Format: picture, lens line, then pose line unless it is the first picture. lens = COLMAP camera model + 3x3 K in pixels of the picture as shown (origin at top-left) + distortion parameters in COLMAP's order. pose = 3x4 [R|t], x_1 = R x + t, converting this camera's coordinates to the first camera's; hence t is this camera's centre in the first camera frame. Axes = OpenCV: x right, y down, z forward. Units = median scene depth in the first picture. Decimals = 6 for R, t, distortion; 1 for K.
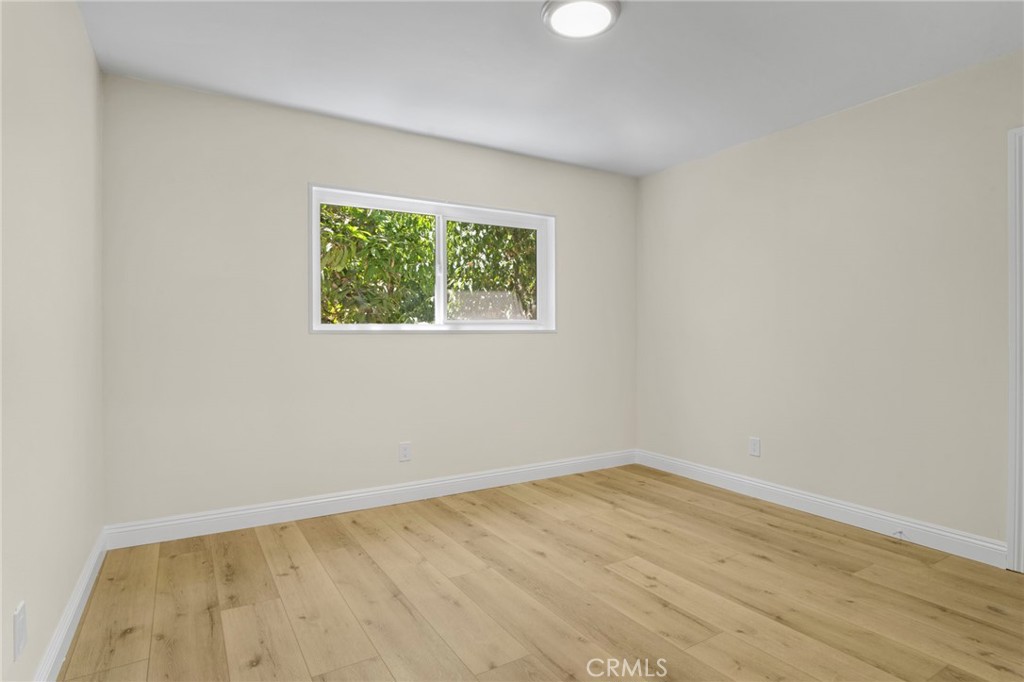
lens RADIAL K [[544.1, 0, 512.0], [0, 544.1, 341.0], [0, 0, 1]] dist [-0.003995, 0.000128]
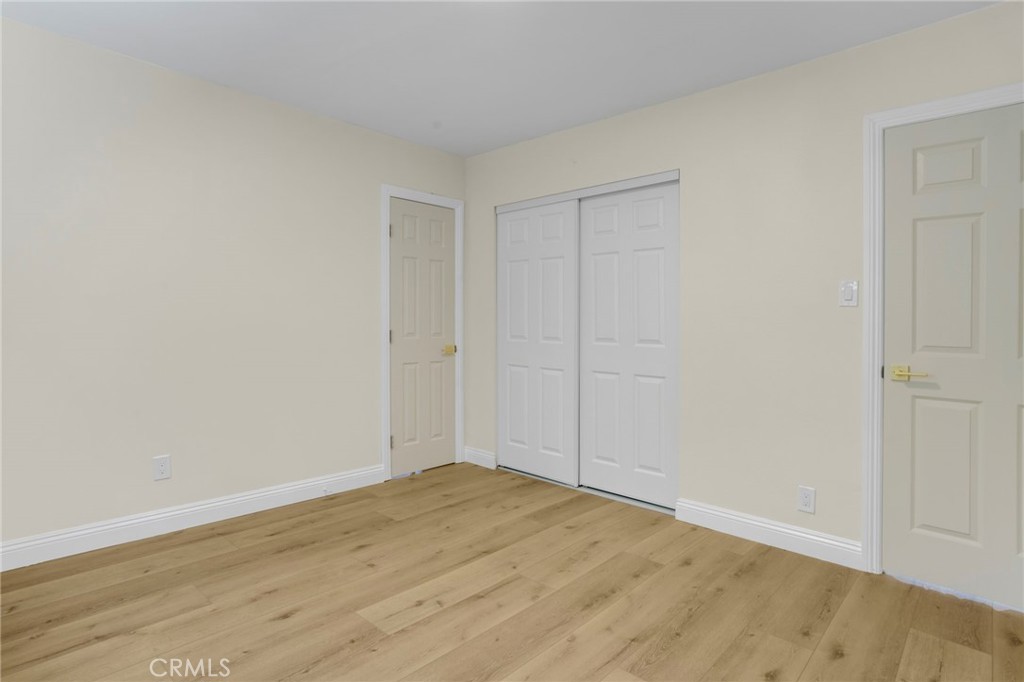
lens RADIAL K [[575.6, 0, 514.4], [0, 575.6, 332.2], [0, 0, 1]] dist [-0.076169, 0.045447]
pose [[-0.283332, -0.019940, 0.958815, -0.546935], [0.008674, 0.999690, 0.023353, -0.004766], [-0.958983, 0.014934, -0.283071, 0.967790]]
